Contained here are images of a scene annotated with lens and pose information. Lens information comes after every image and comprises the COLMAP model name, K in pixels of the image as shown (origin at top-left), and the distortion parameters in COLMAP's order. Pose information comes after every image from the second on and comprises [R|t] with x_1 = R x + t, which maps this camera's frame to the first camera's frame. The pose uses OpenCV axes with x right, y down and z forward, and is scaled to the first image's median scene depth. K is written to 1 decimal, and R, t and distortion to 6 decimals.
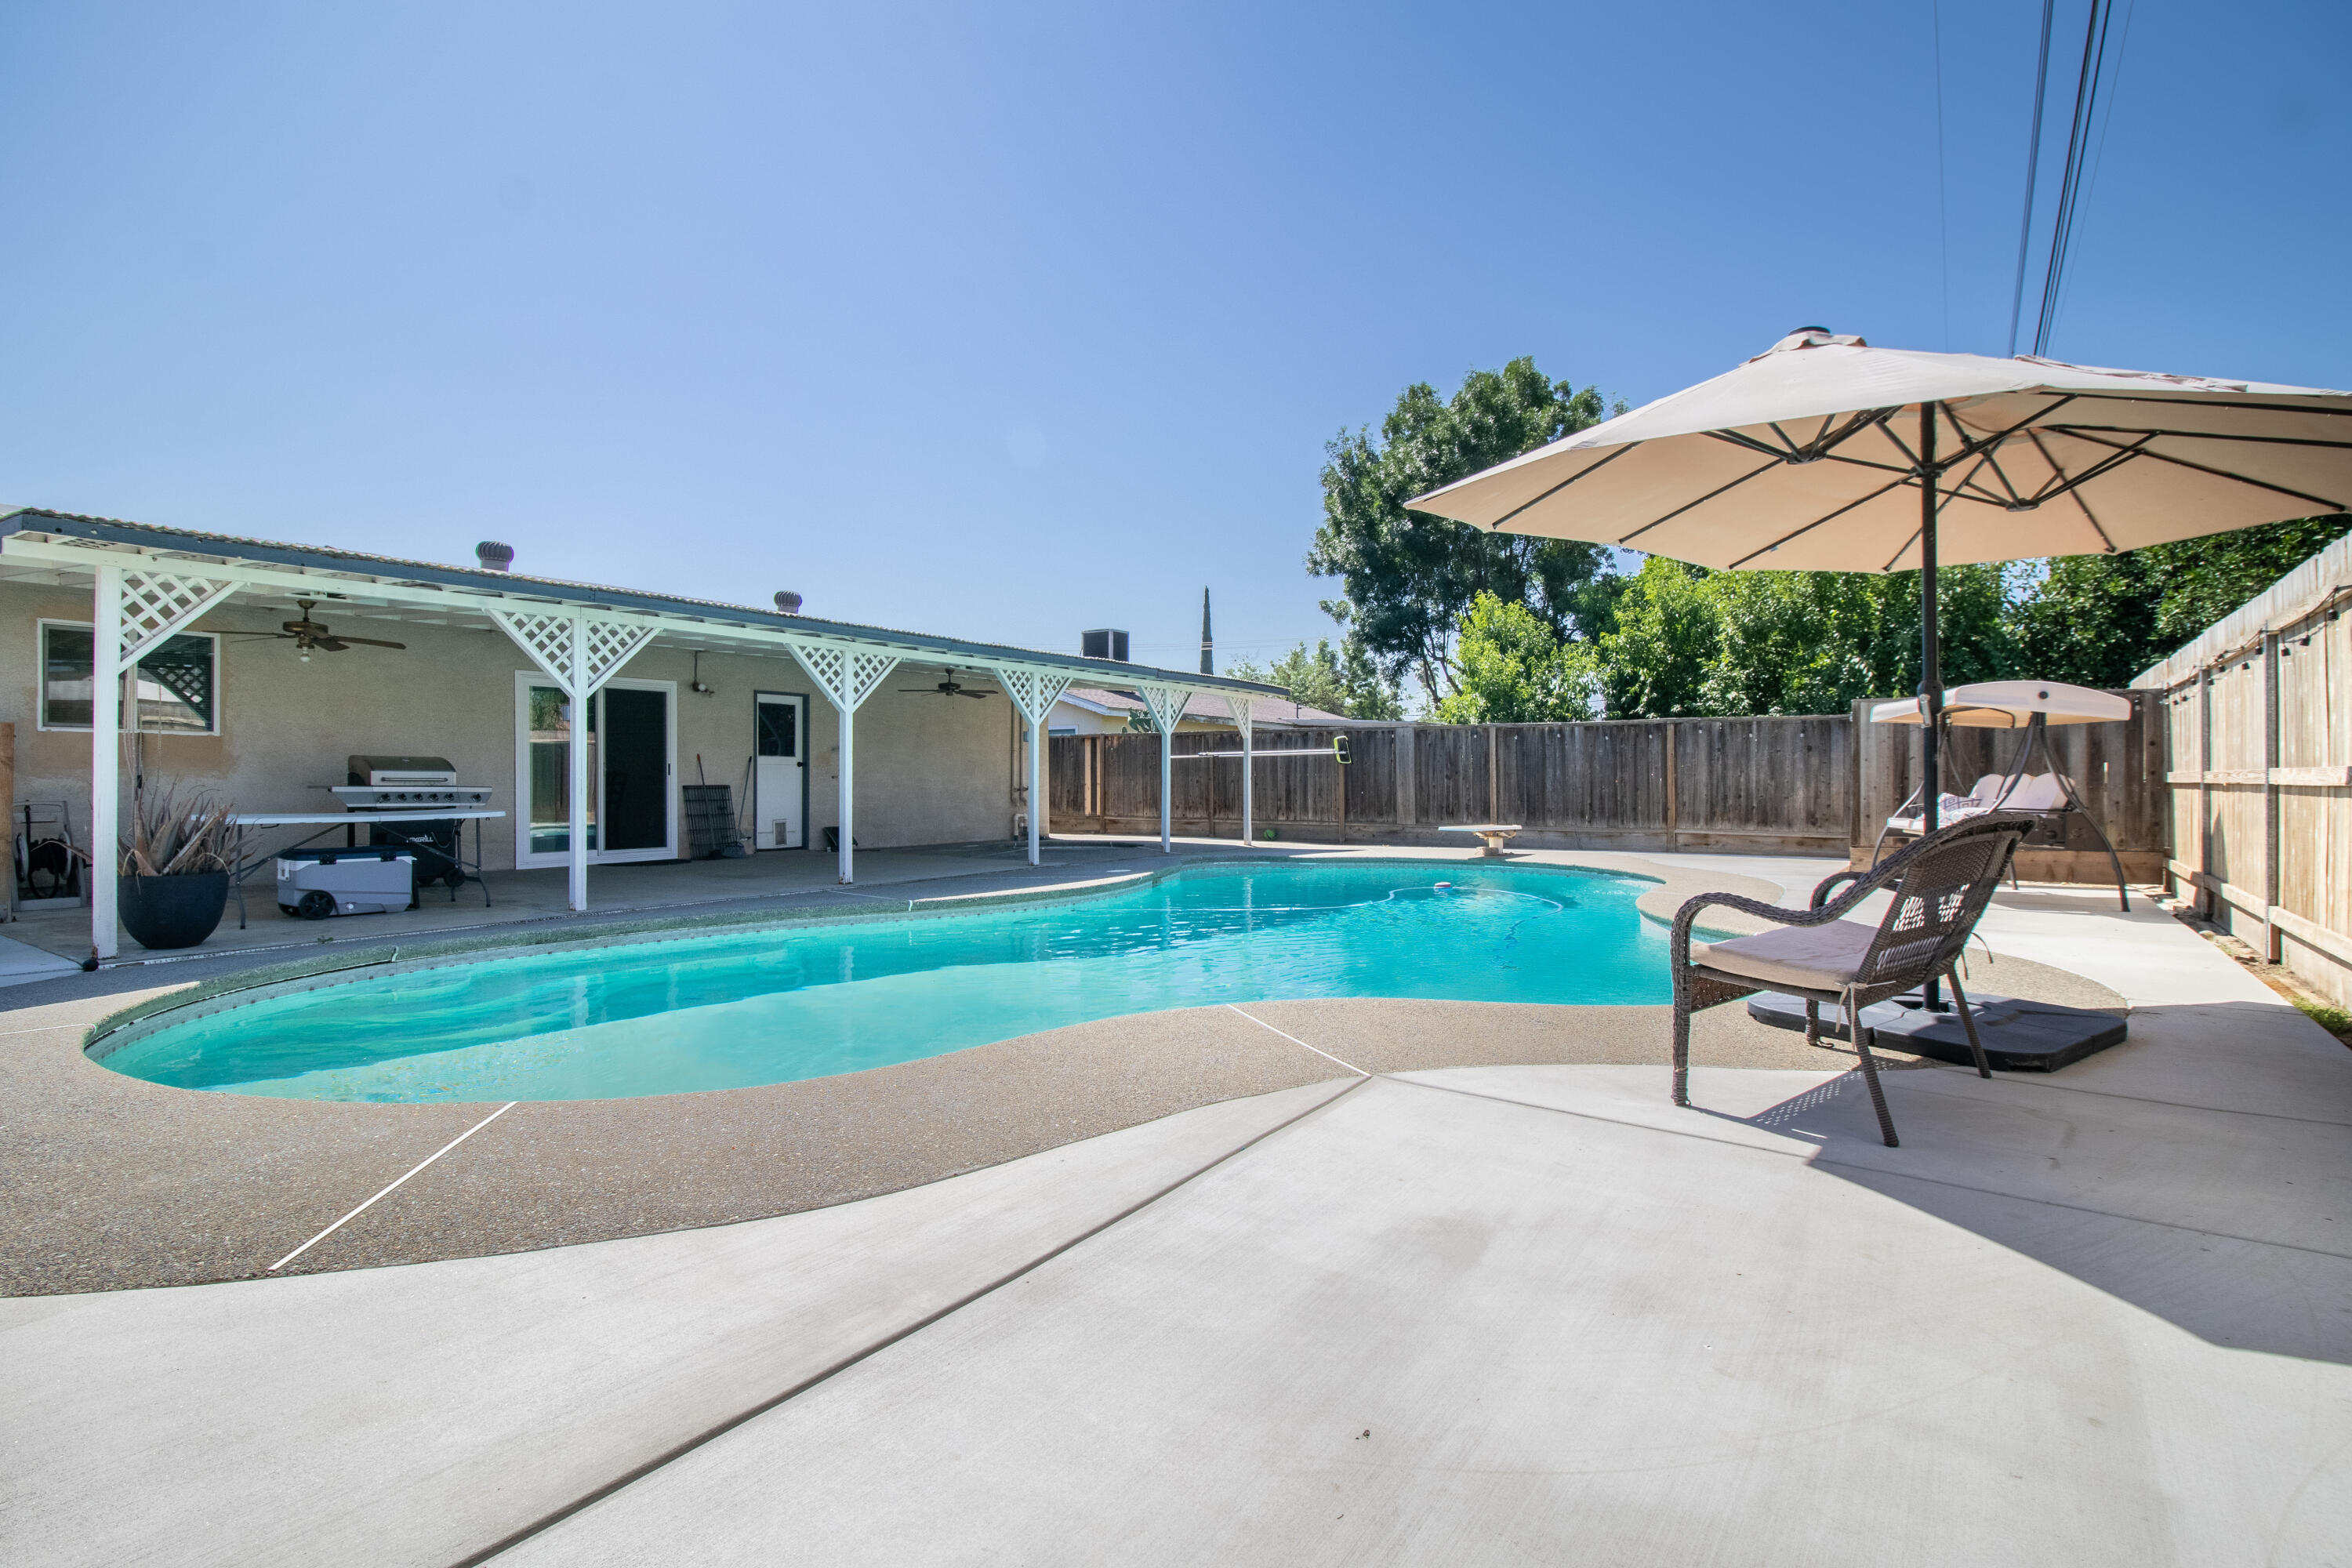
lens RADIAL K [[1123.0, 0, 1186.5], [0, 1123.0, 790.2], [0, 0, 1]] dist [0.001660, -0.013844]
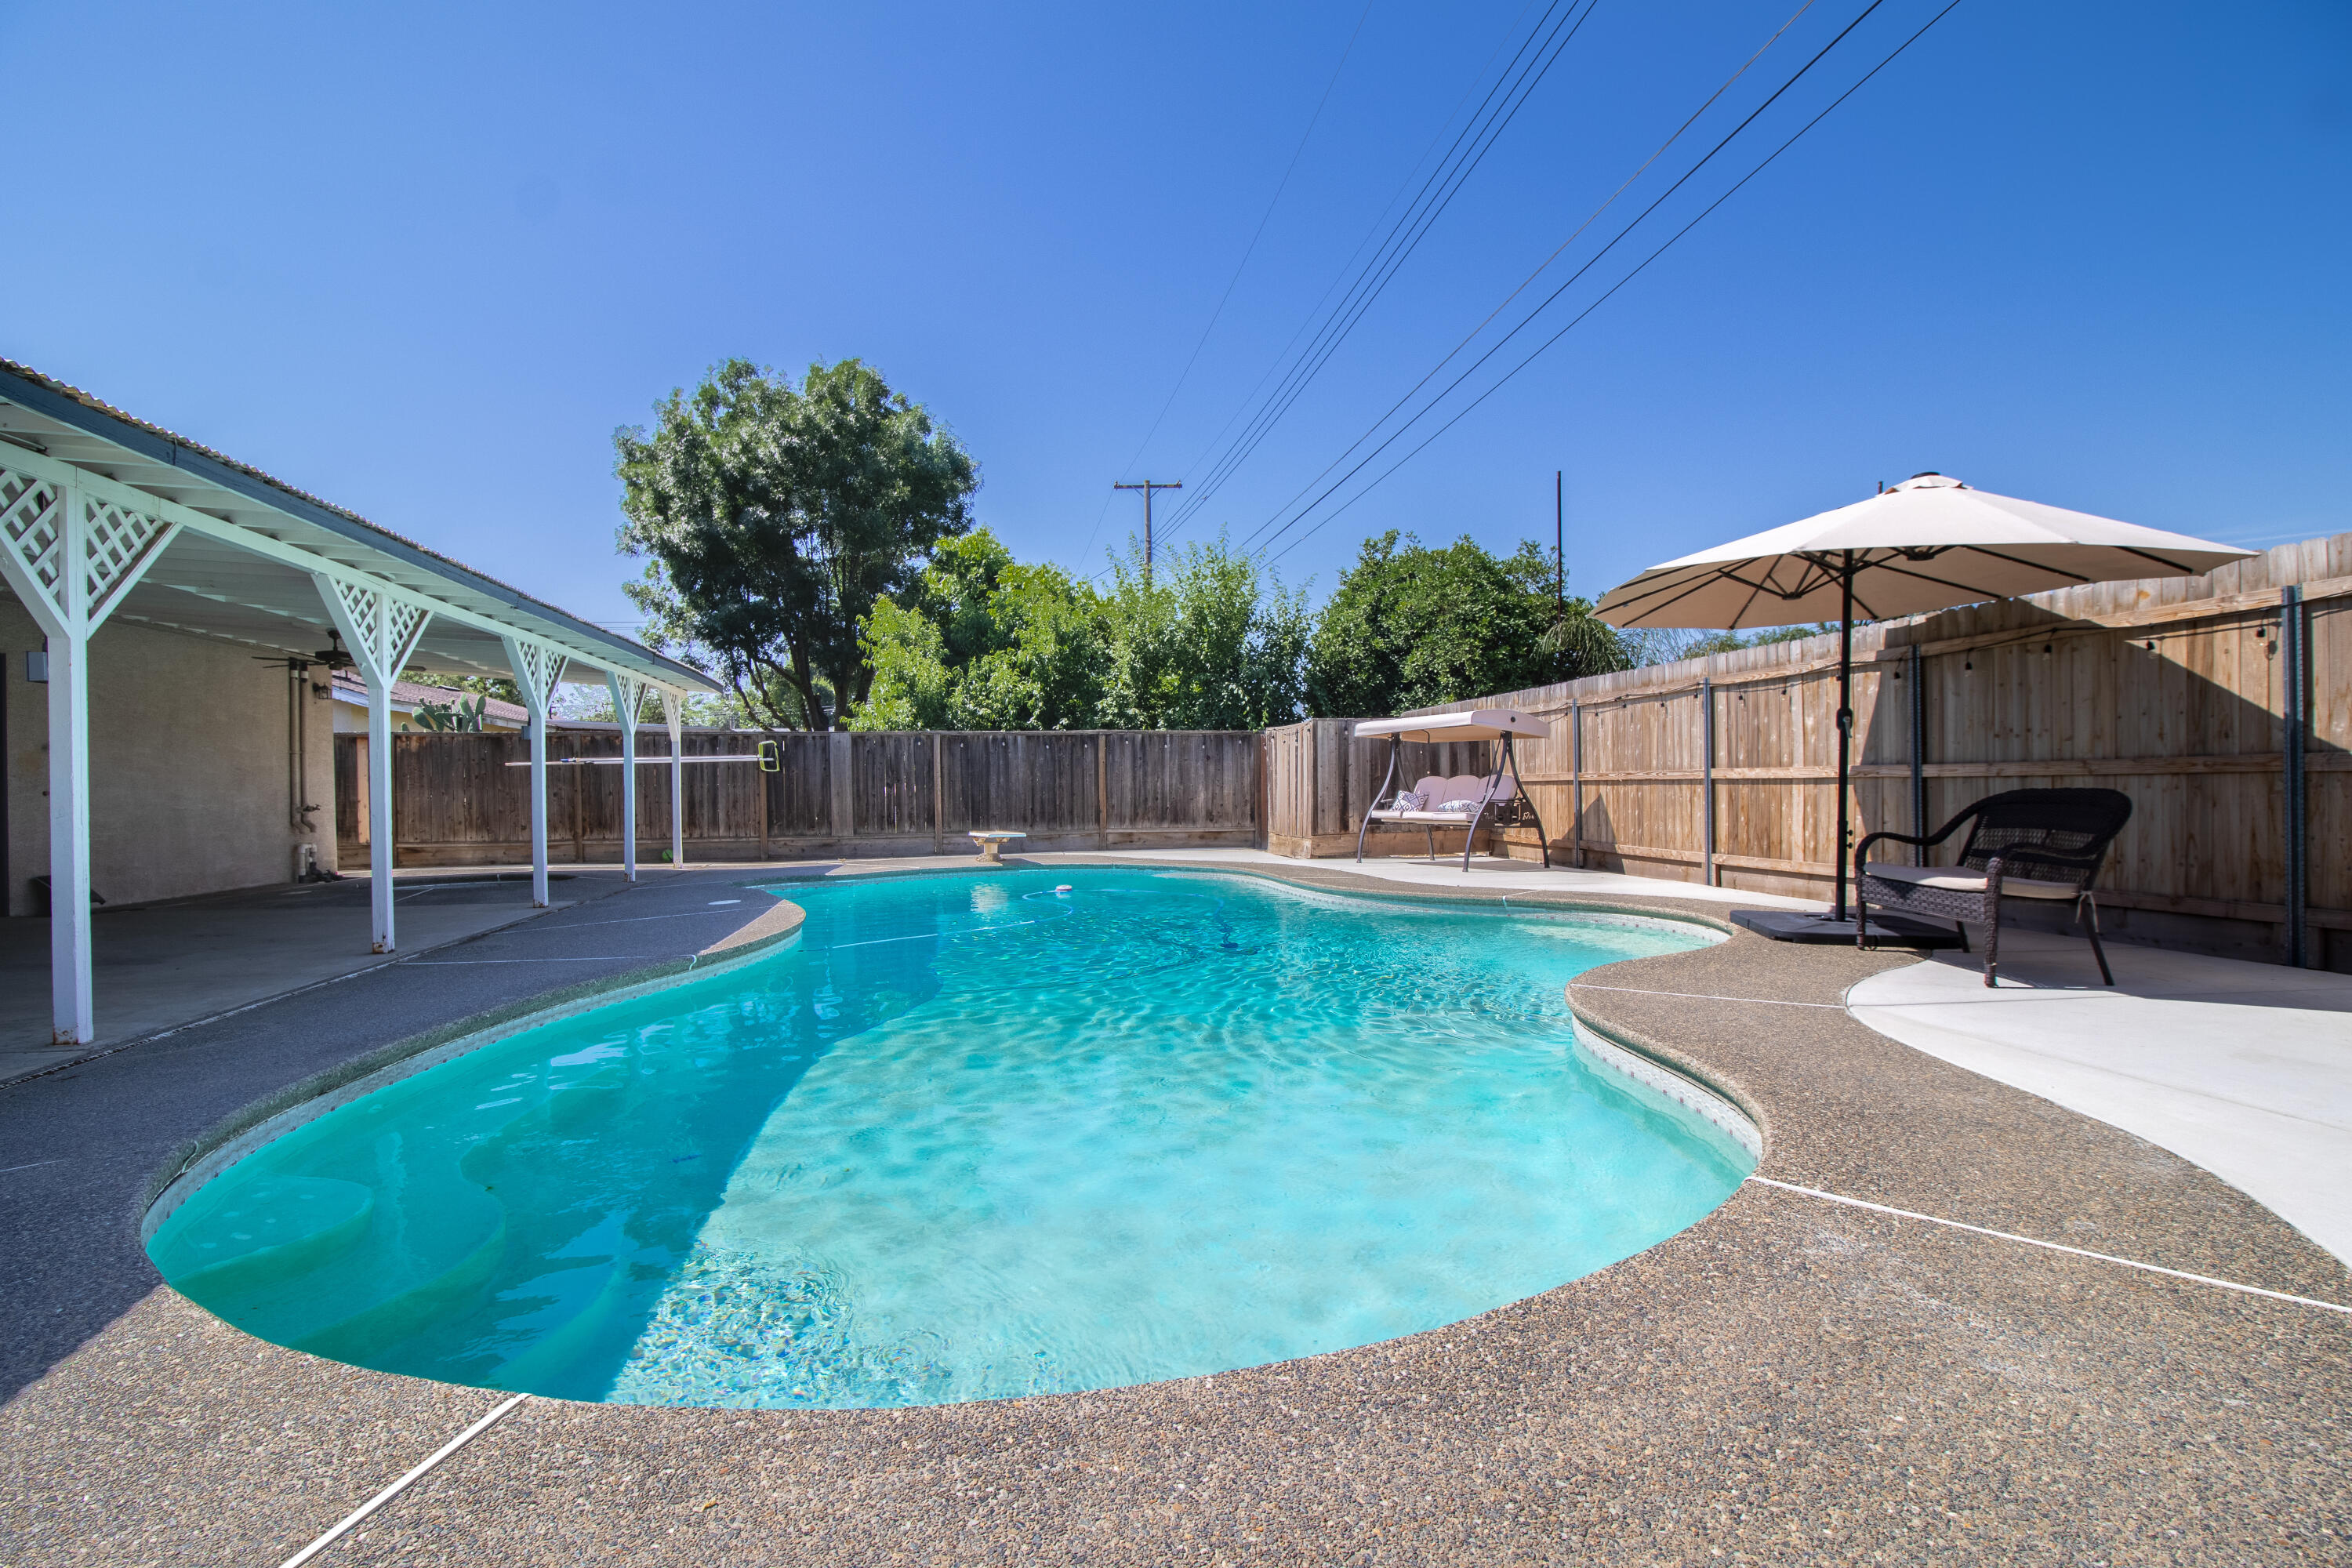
lens RADIAL K [[1123.0, 0, 1186.5], [0, 1123.0, 790.2], [0, 0, 1]] dist [0.001660, -0.013844]
pose [[0.718034, -0.012512, 0.695896, -0.267285], [0.019811, 0.999801, -0.002464, 0.000036], [-0.695726, 0.015556, 0.718139, 0.135395]]
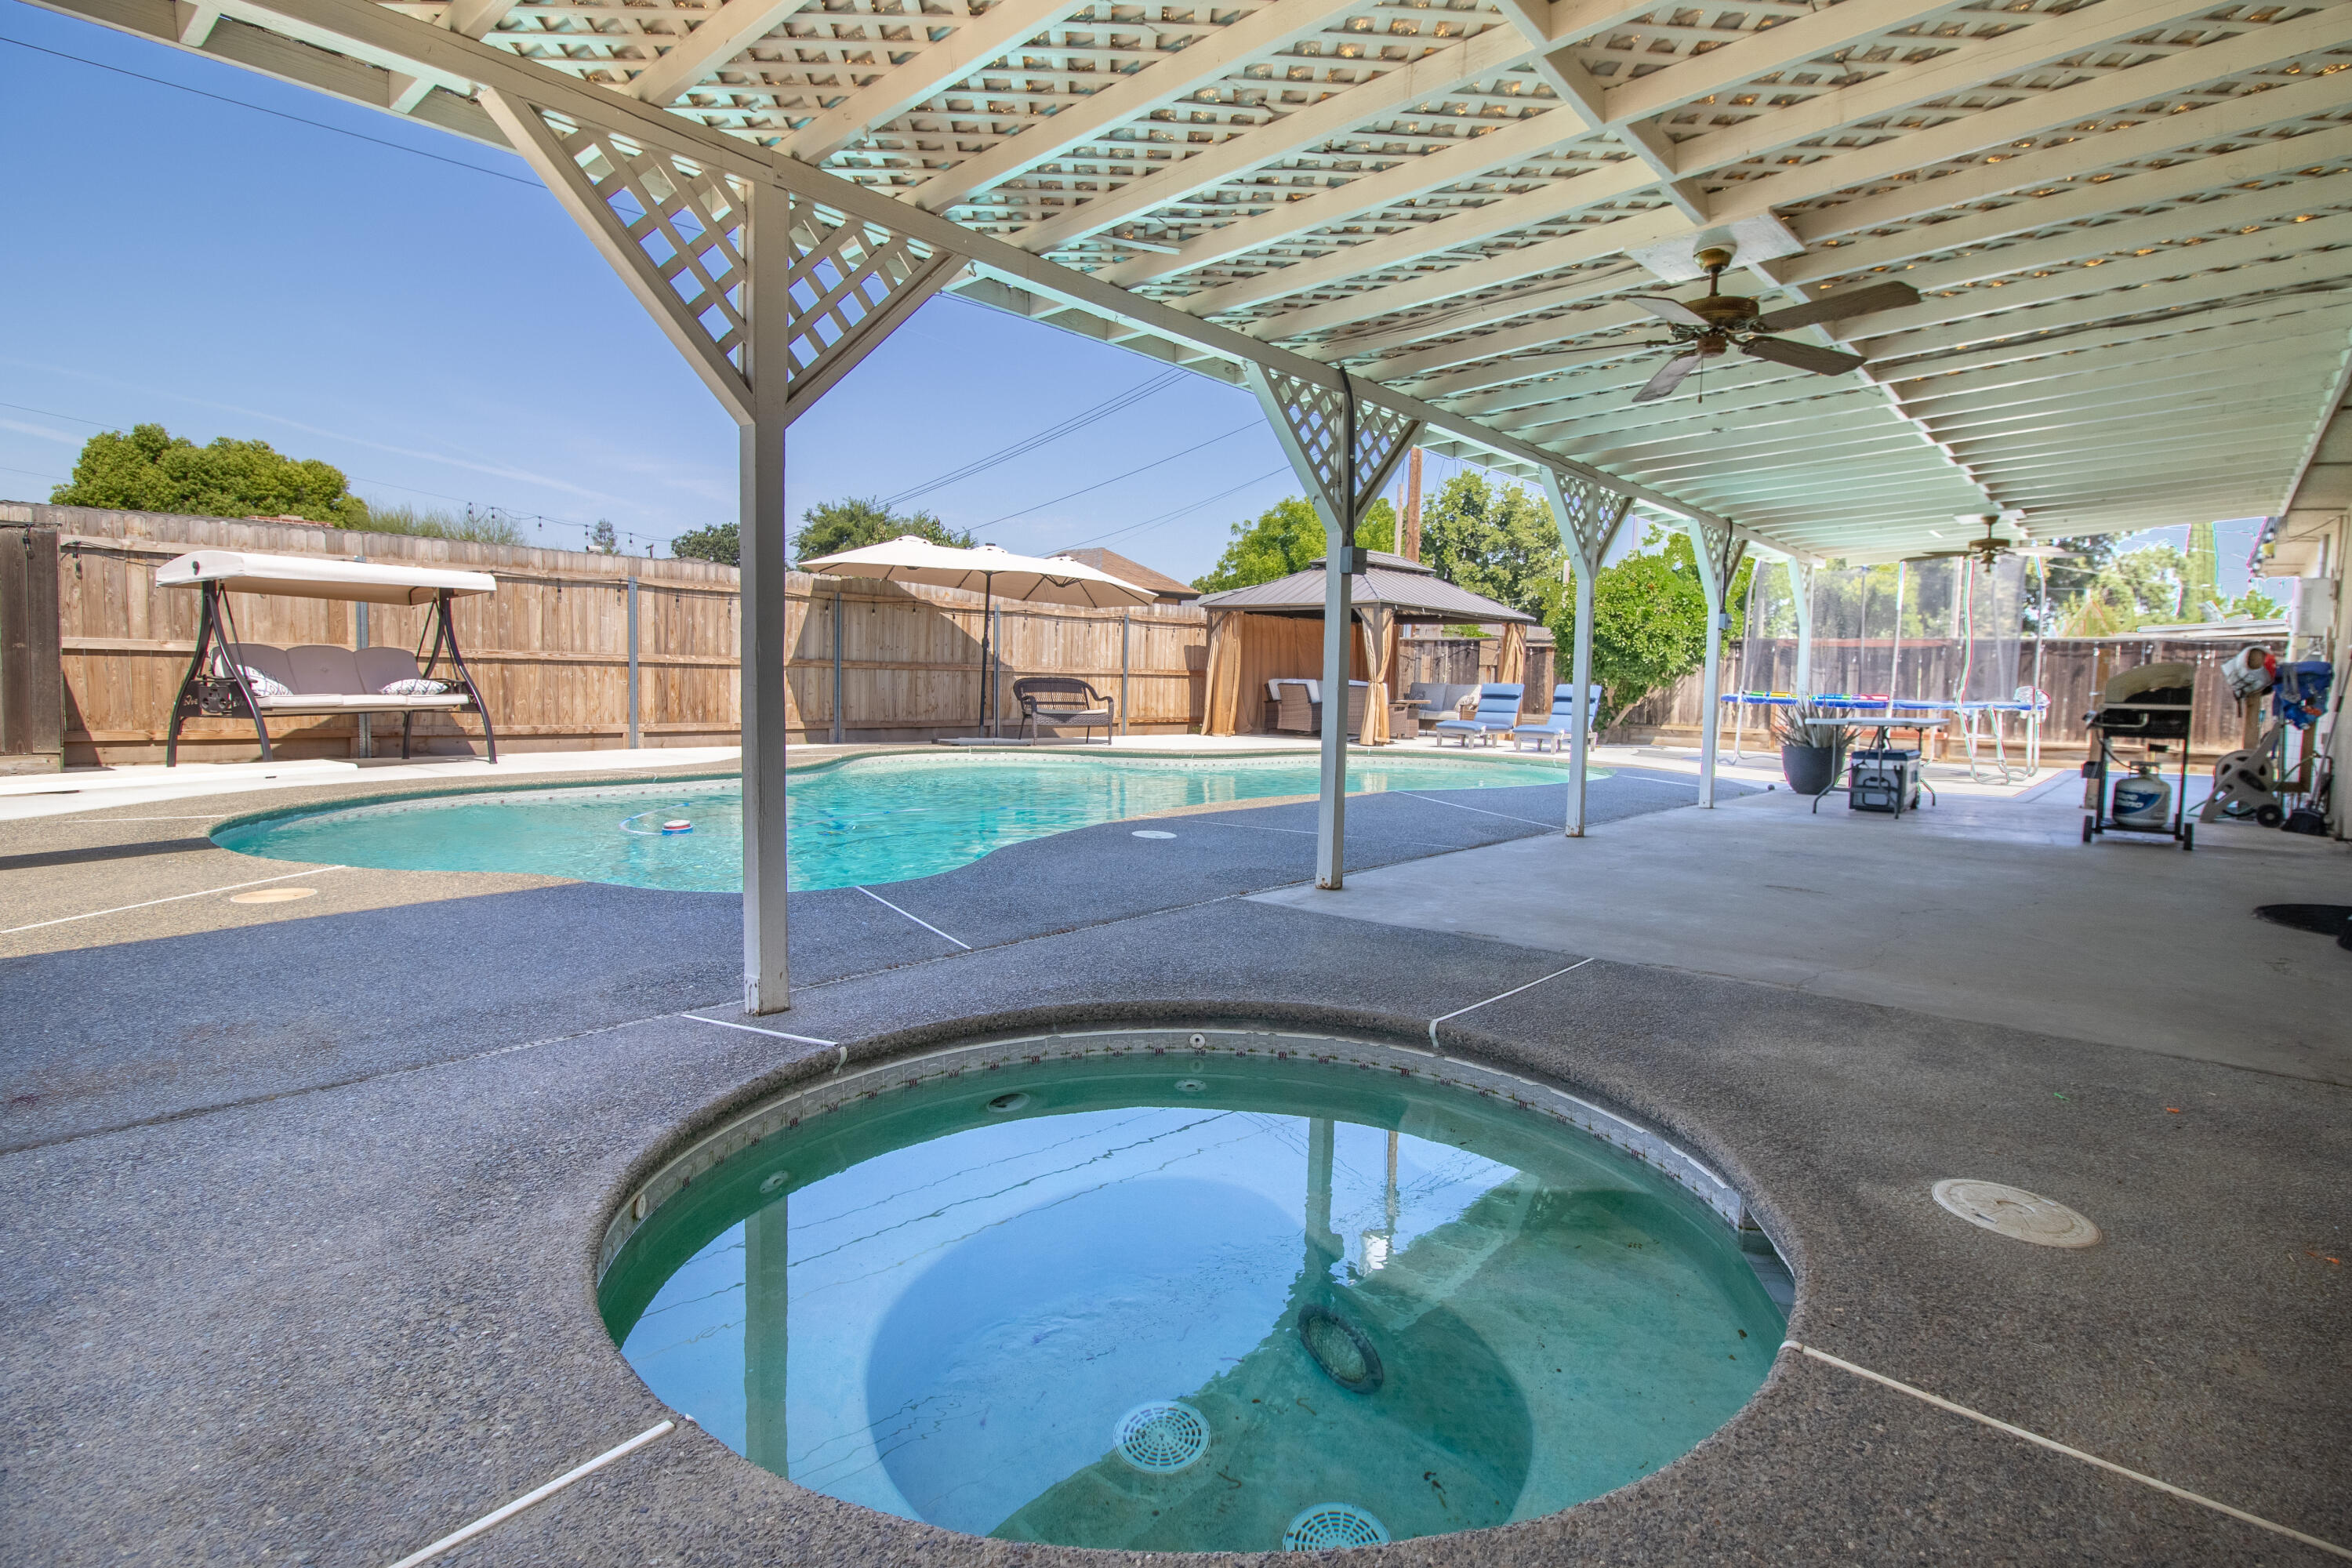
lens RADIAL K [[1123.0, 0, 1186.5], [0, 1123.0, 790.2], [0, 0, 1]] dist [0.001660, -0.013844]
pose [[-0.989996, -0.017847, 0.139963, -0.082507], [-0.004932, 0.995739, 0.092079, 0.013507], [-0.141010, 0.090467, -0.985866, 1.145673]]
